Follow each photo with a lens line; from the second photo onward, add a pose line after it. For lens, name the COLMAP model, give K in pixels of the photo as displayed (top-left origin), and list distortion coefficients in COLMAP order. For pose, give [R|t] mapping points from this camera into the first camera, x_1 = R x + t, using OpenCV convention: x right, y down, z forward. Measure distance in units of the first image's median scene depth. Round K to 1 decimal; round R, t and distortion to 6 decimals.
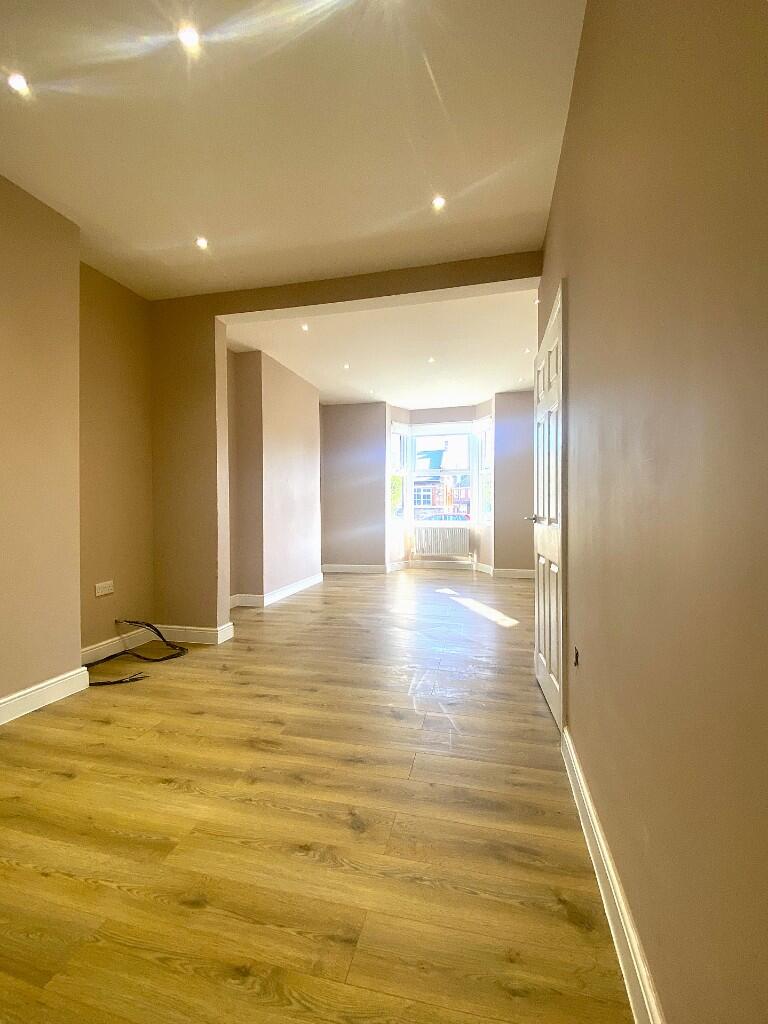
lens RADIAL K [[444.8, 0, 383.8], [0, 444.8, 509.9], [0, 0, 1]] dist [-0.010275, -0.000605]
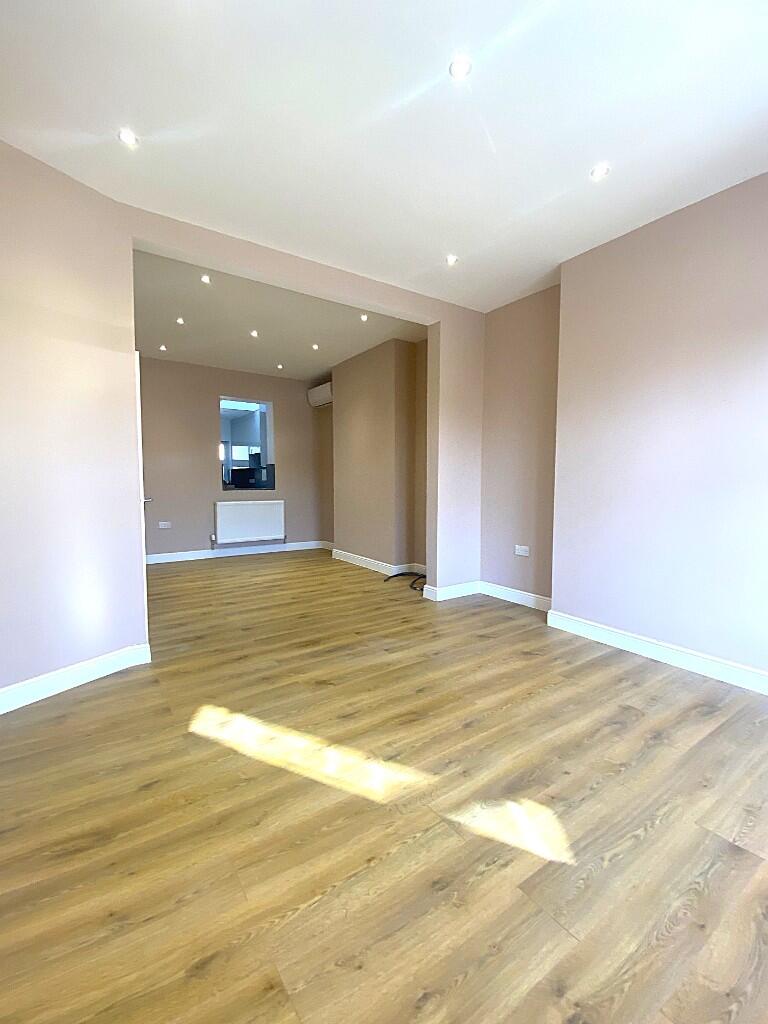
lens RADIAL K [[444.8, 0, 383.8], [0, 444.8, 510.3], [0, 0, 1]] dist [-0.010275, -0.000605]
pose [[-0.681940, 0.065713, -0.728450, 0.665689], [0.003370, 0.996228, 0.086714, -0.059511], [0.731400, 0.056679, -0.679589, 1.914016]]
